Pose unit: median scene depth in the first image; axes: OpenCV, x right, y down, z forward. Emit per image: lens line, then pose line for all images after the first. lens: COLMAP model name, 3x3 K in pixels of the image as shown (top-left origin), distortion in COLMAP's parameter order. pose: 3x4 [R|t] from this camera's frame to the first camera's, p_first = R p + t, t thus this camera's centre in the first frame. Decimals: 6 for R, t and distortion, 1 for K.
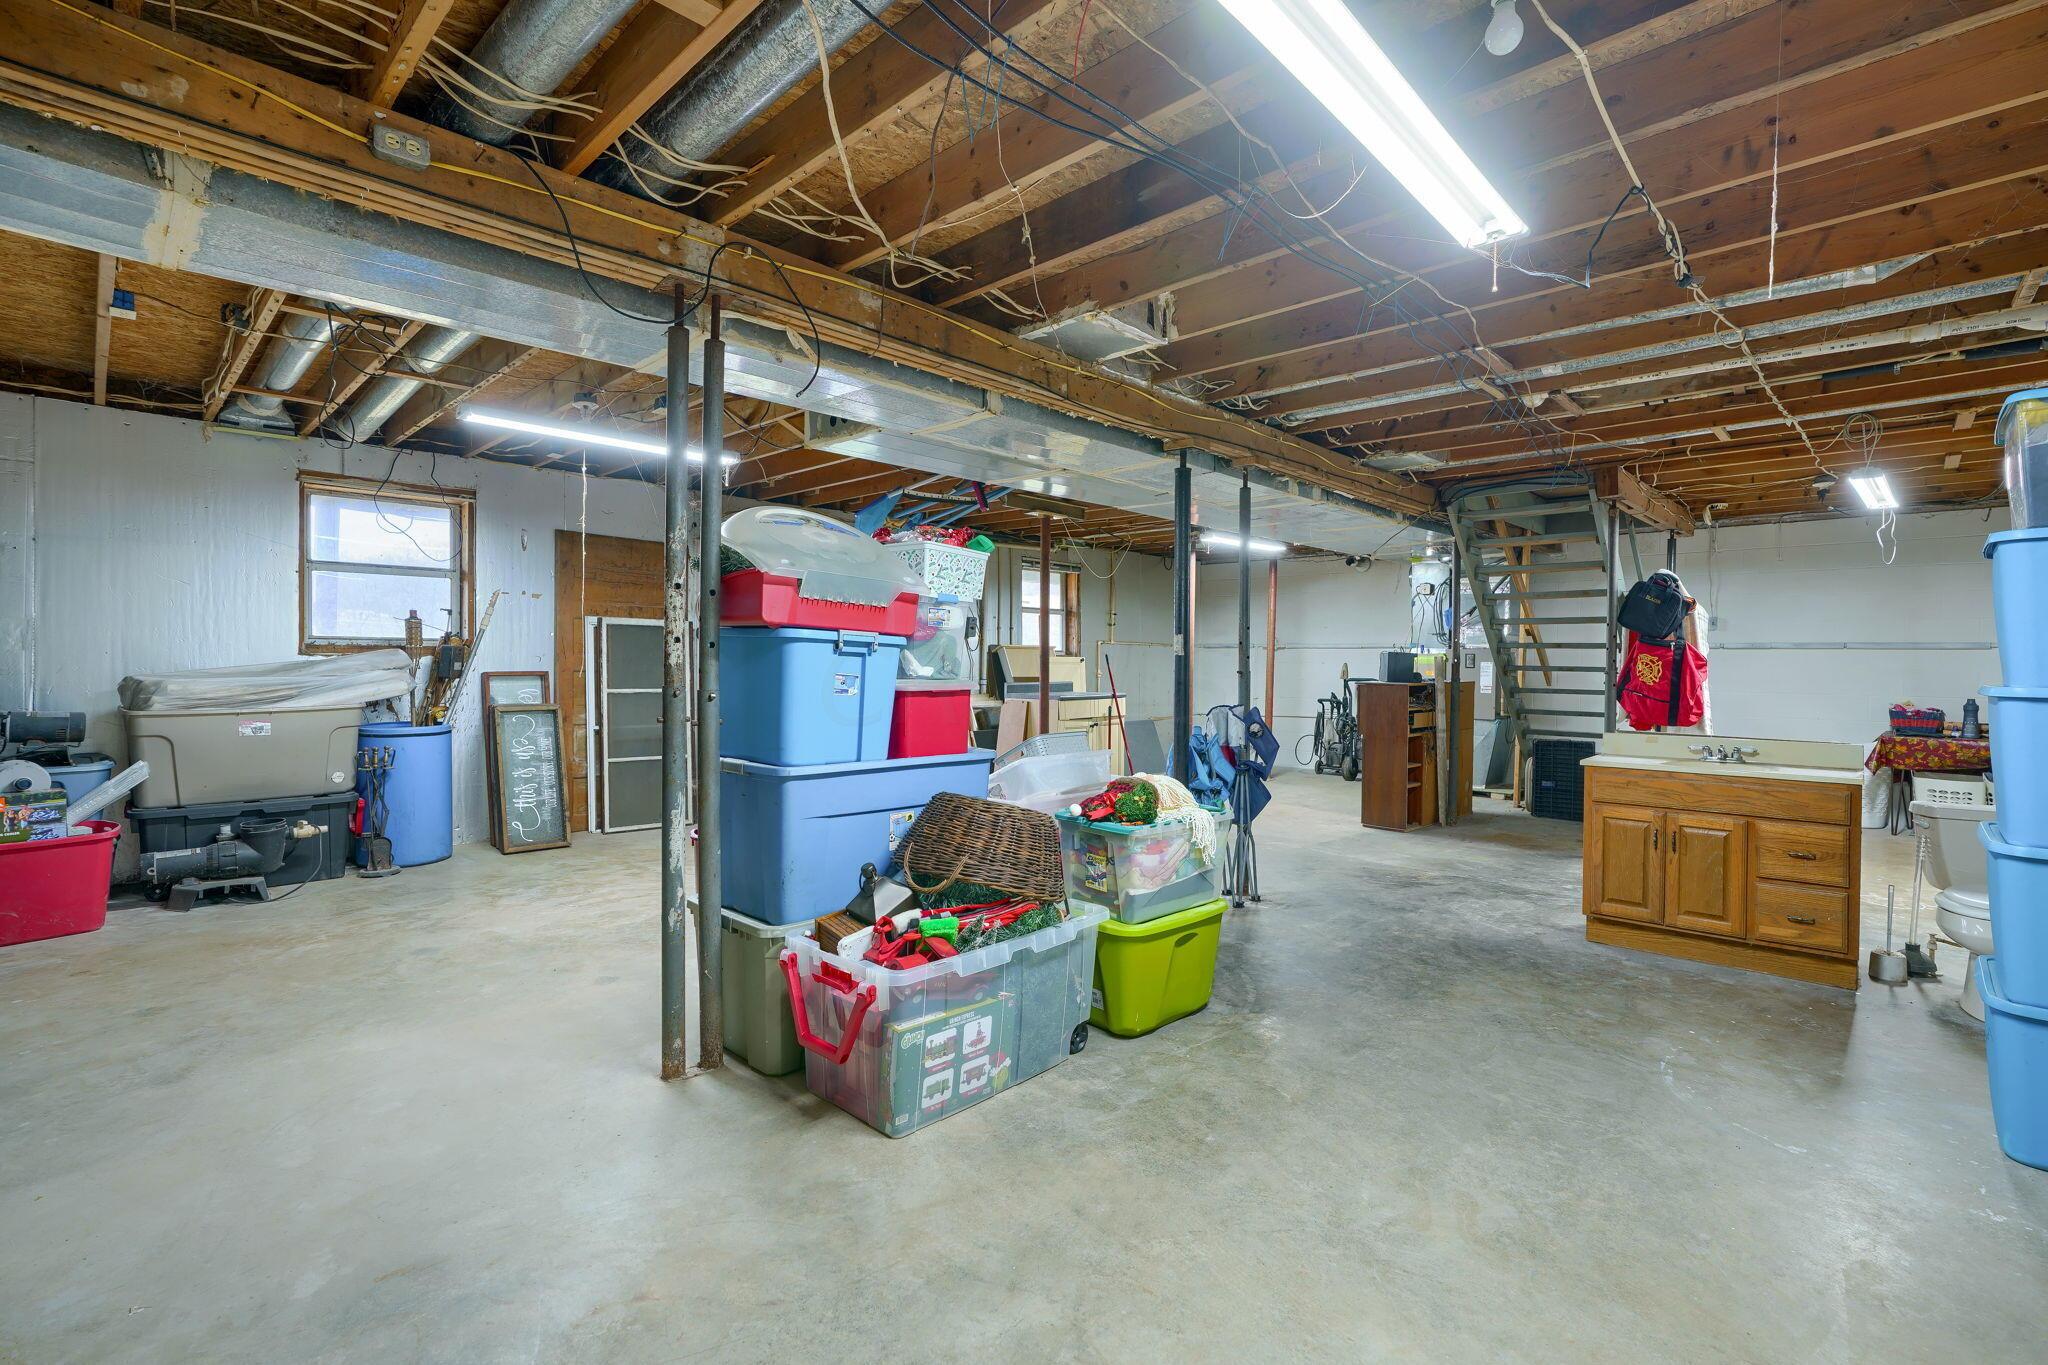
lens RADIAL K [[925.7, 0, 1032.7], [0, 925.7, 677.6], [0, 0, 1]] dist [-0.015369, 0.006297]
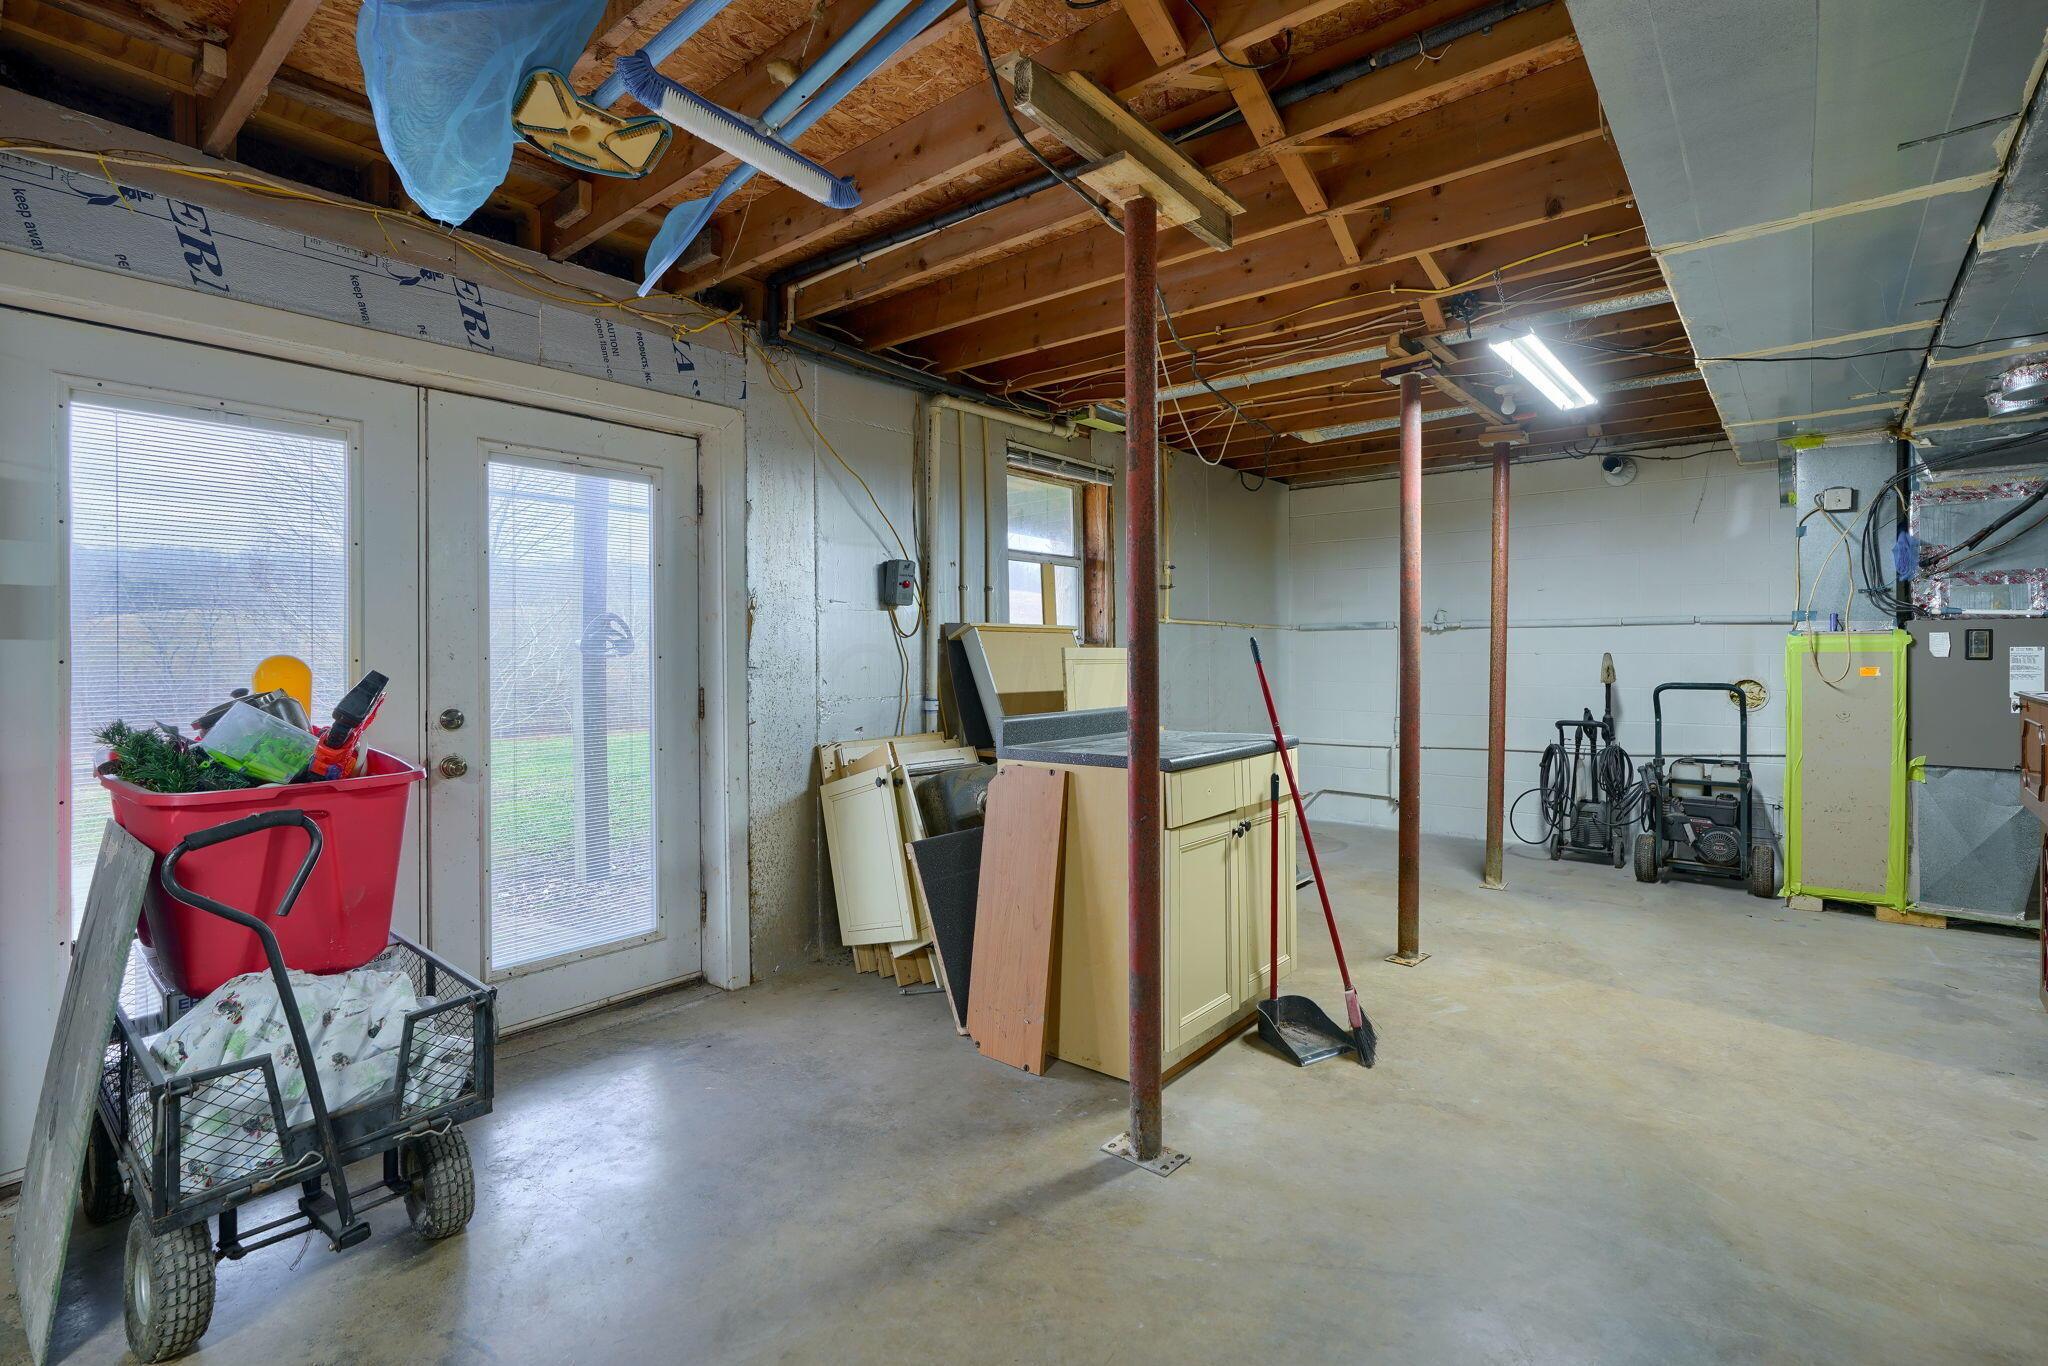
lens RADIAL K [[925.7, 0, 1032.7], [0, 925.7, 678.1], [0, 0, 1]] dist [-0.015369, 0.006297]
pose [[0.997083, -0.016026, 0.074624, -0.046291], [0.015540, 0.999854, 0.007096, -0.013430], [-0.074727, -0.005916, 0.997186, 0.674270]]
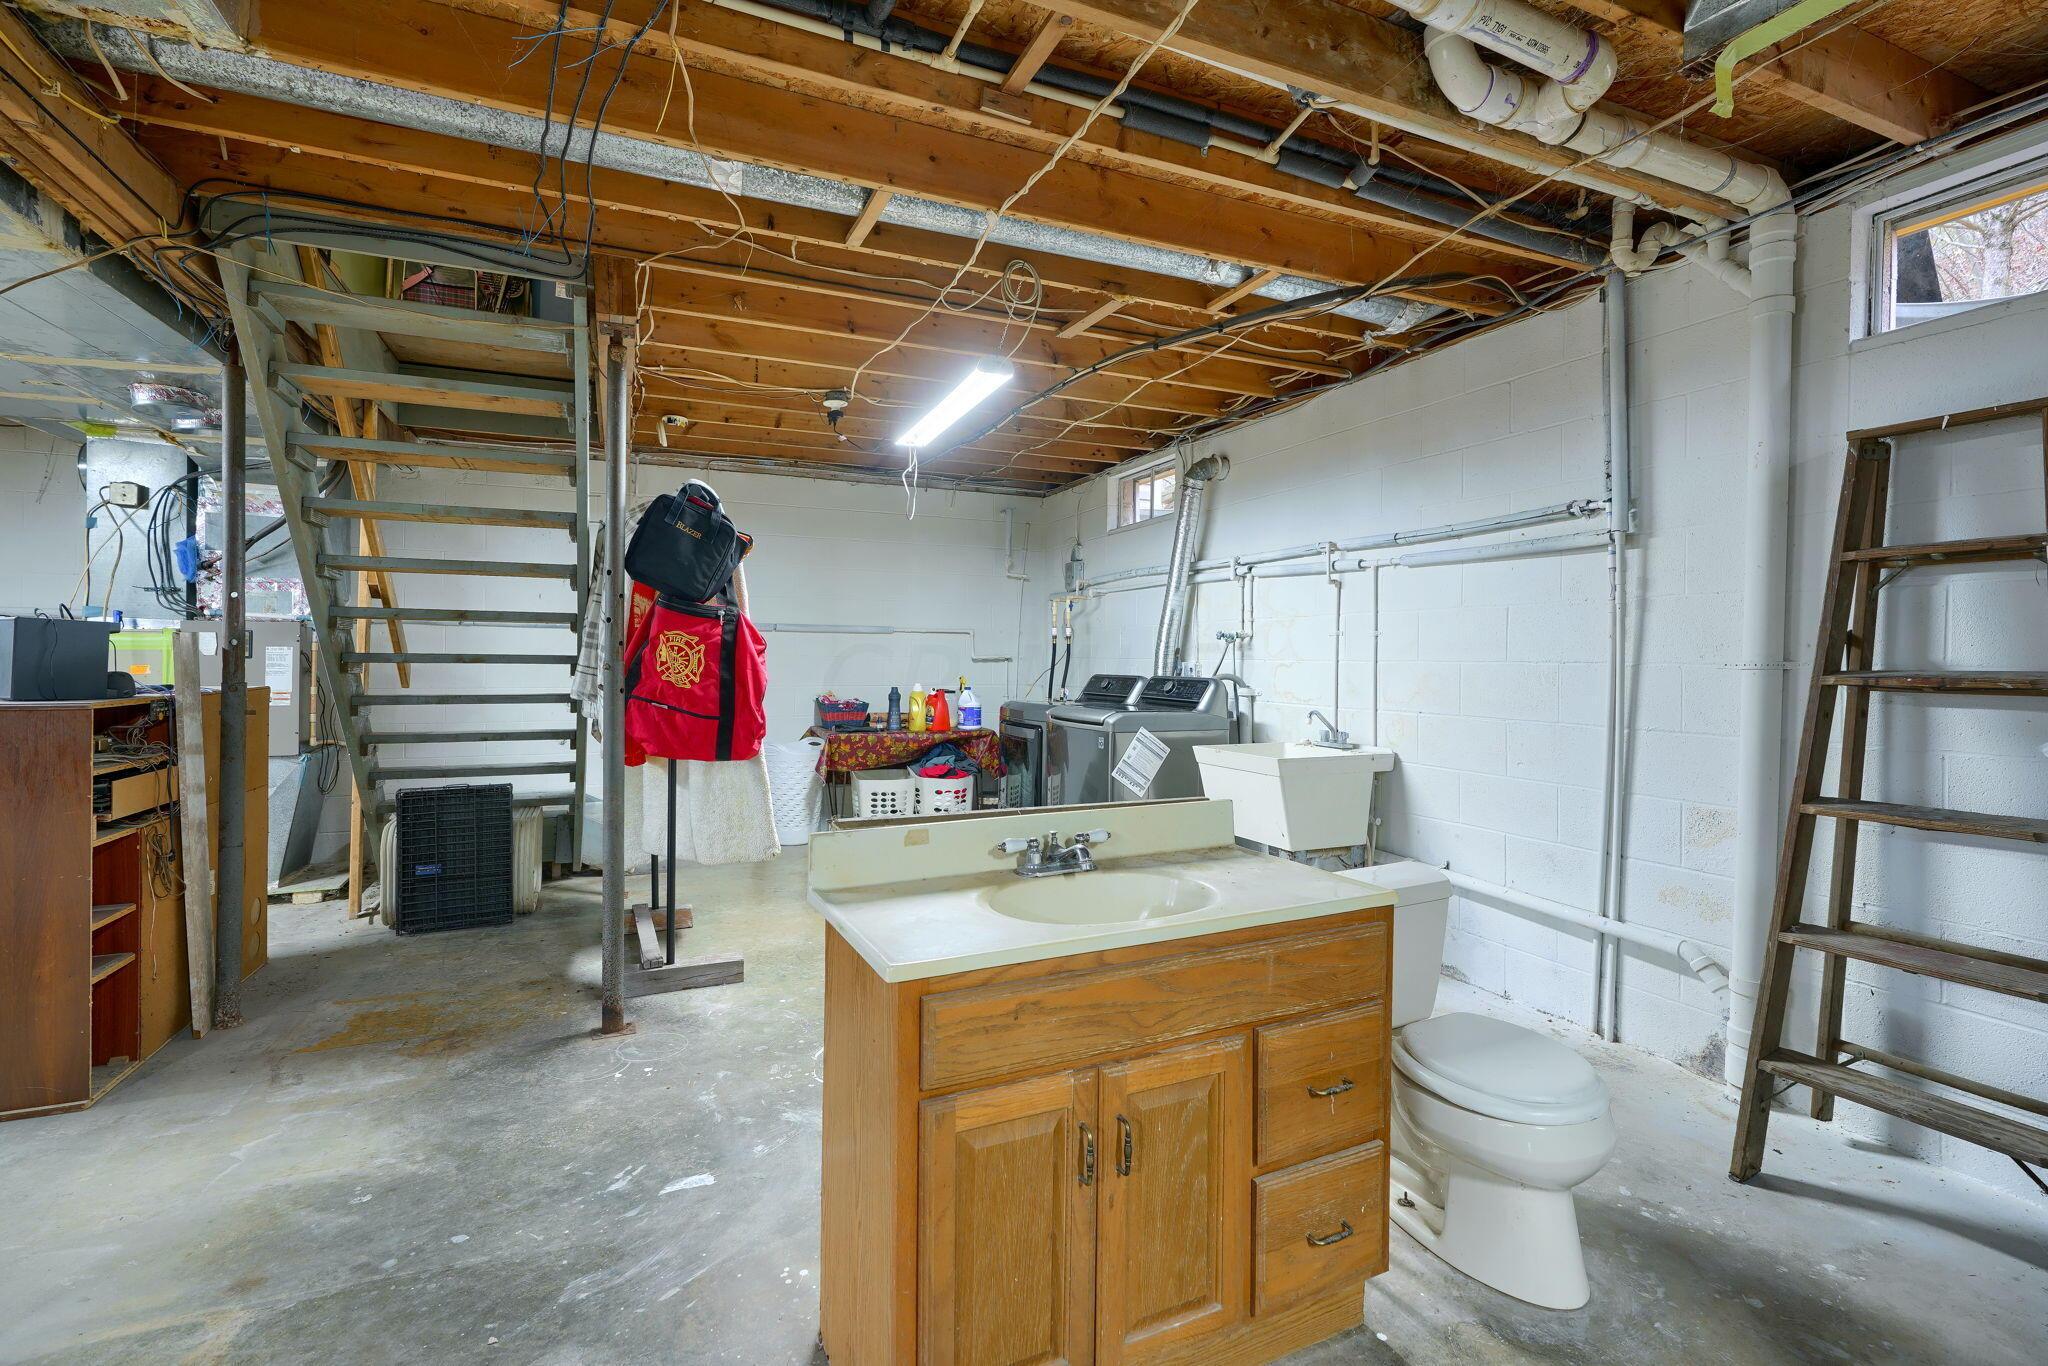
lens RADIAL K [[925.7, 0, 1032.7], [0, 925.7, 678.1], [0, 0, 1]] dist [-0.015369, 0.006297]
pose [[0.364358, -0.028647, 0.930818, 0.187121], [0.012971, 0.999586, 0.025686, -0.007088], [-0.931169, 0.002715, 0.364578, 0.473570]]
